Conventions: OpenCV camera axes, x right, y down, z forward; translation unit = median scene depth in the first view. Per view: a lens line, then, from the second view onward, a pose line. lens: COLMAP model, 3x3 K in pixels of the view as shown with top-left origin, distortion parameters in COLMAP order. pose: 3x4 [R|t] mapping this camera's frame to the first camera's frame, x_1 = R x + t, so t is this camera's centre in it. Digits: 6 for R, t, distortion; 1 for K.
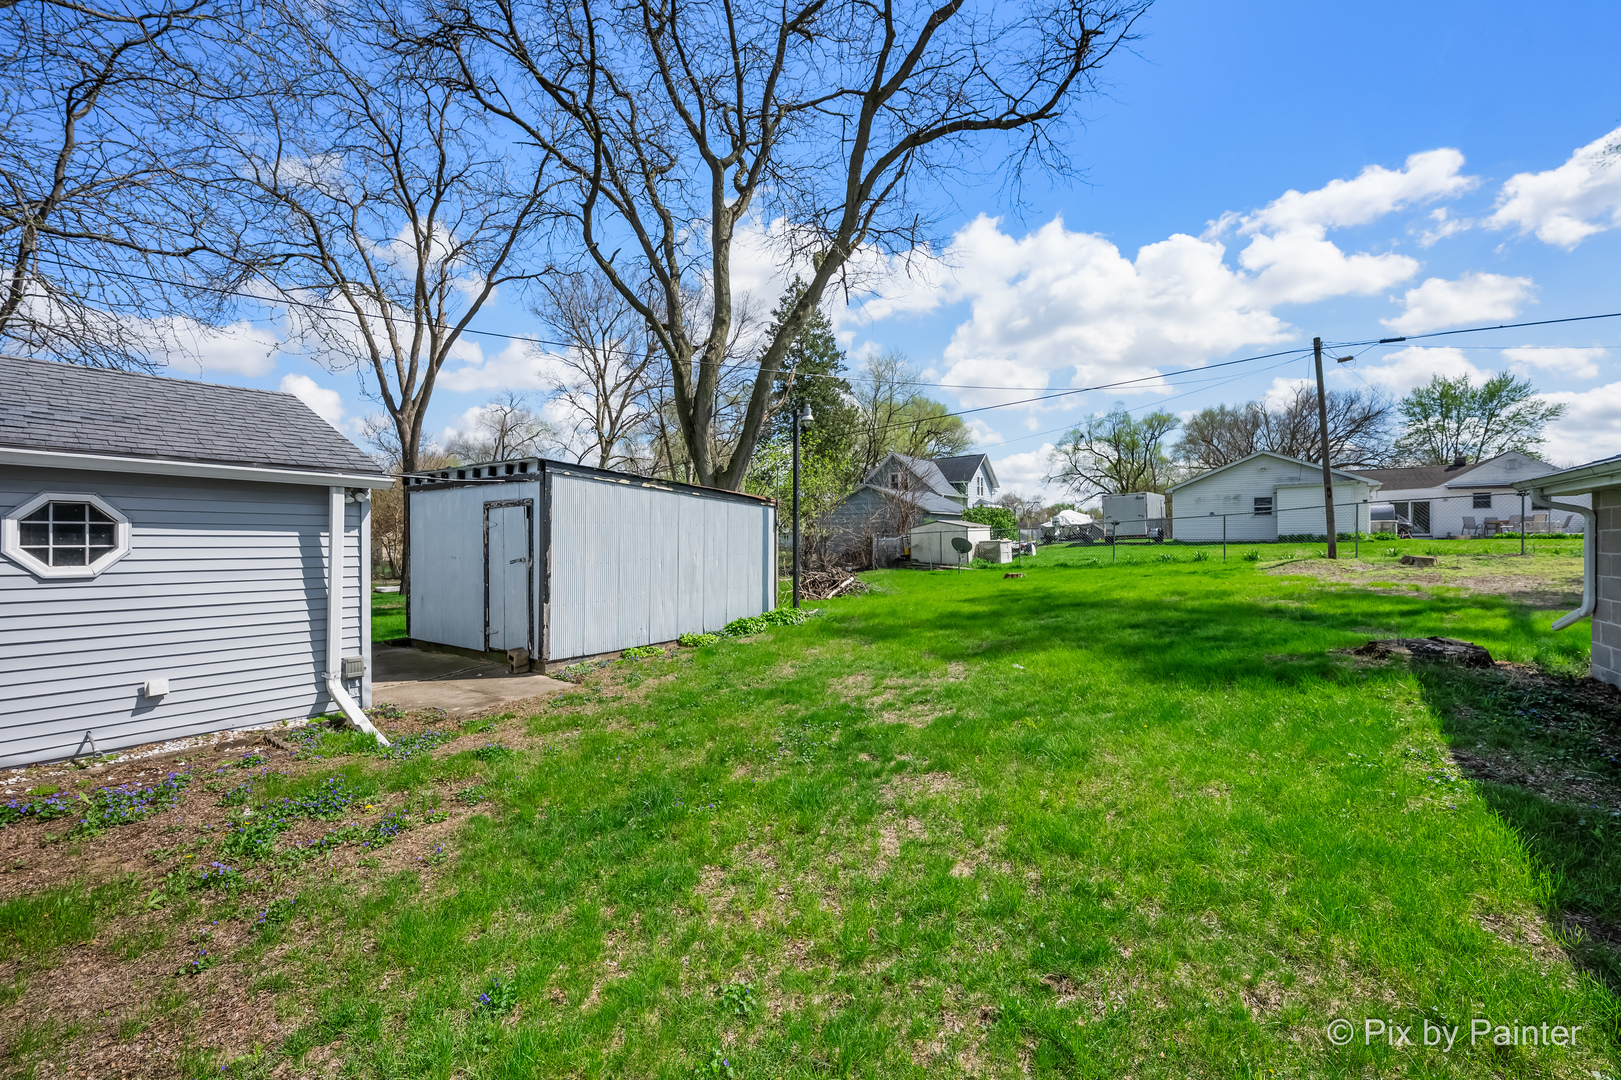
lens RADIAL K [[647.1, 0, 810.5], [0, 647.1, 540.0], [0, 0, 1]] dist [-0.000241, -0.000303]
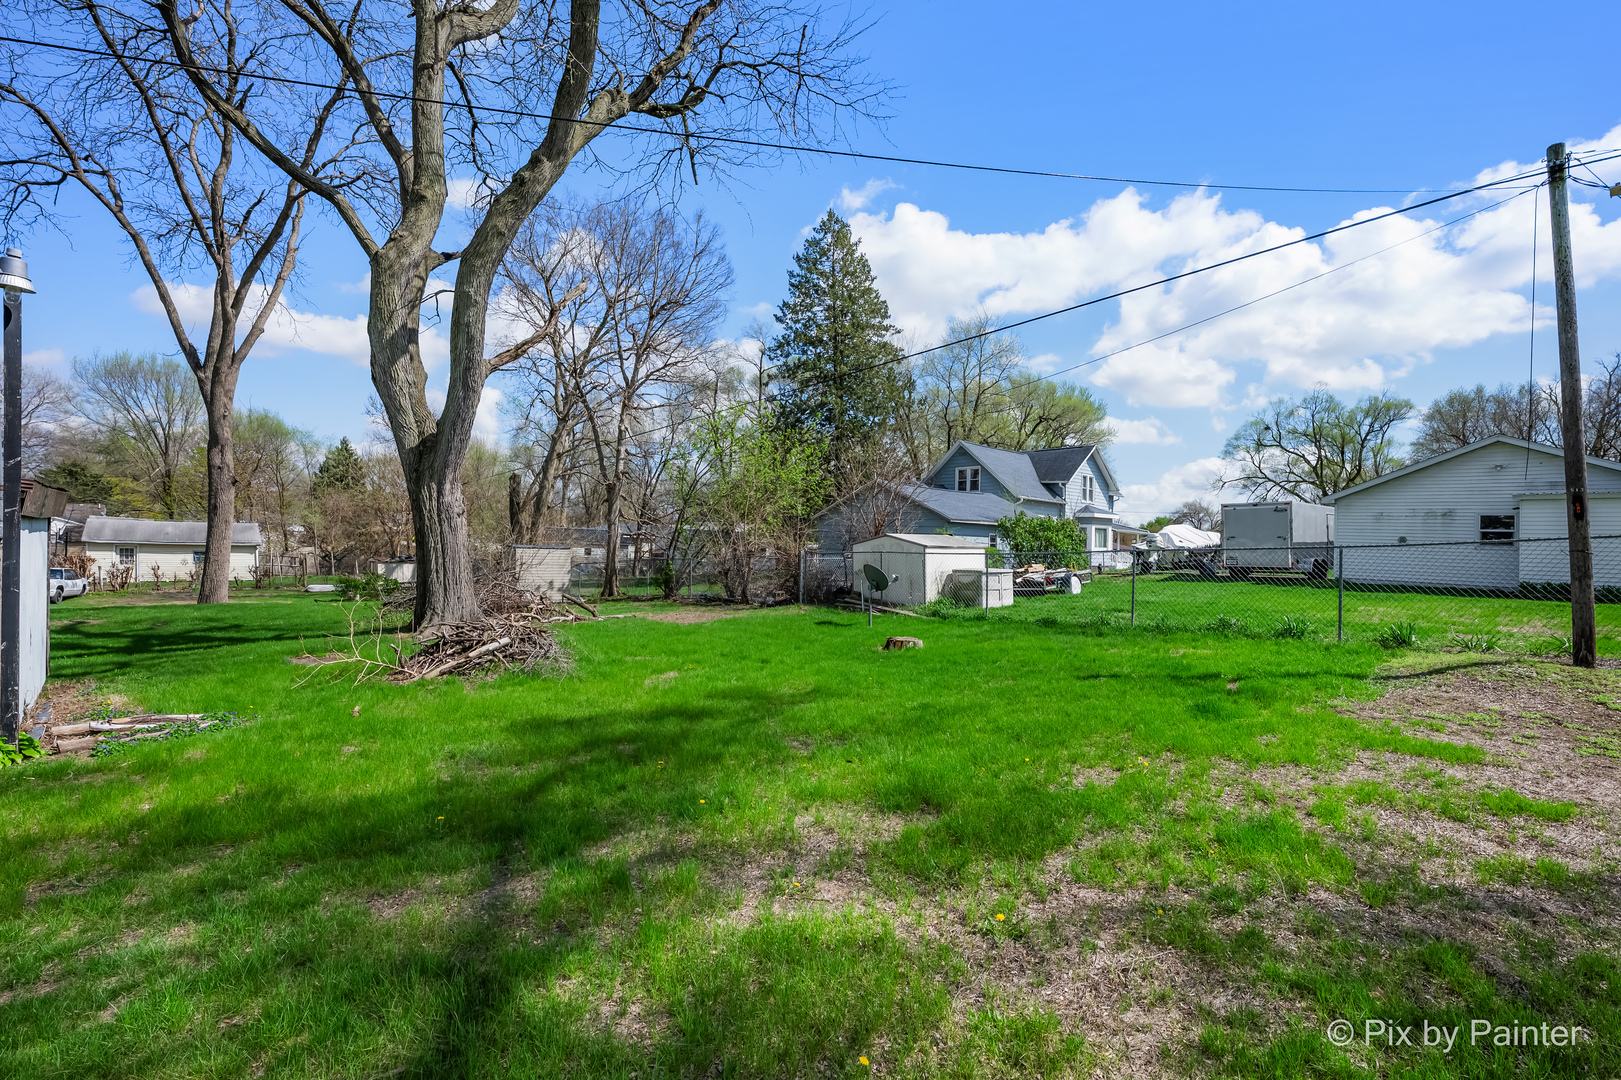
lens RADIAL K [[688.7, 0, 856.8], [0, 688.7, 534.0], [0, 0, 1]] dist [-0.002479, -0.000221]
pose [[0.980574, 0.038405, -0.192354, 0.160236], [-0.041222, 0.999093, -0.010666, -0.011887], [0.191770, 0.018388, 0.981268, 0.176550]]
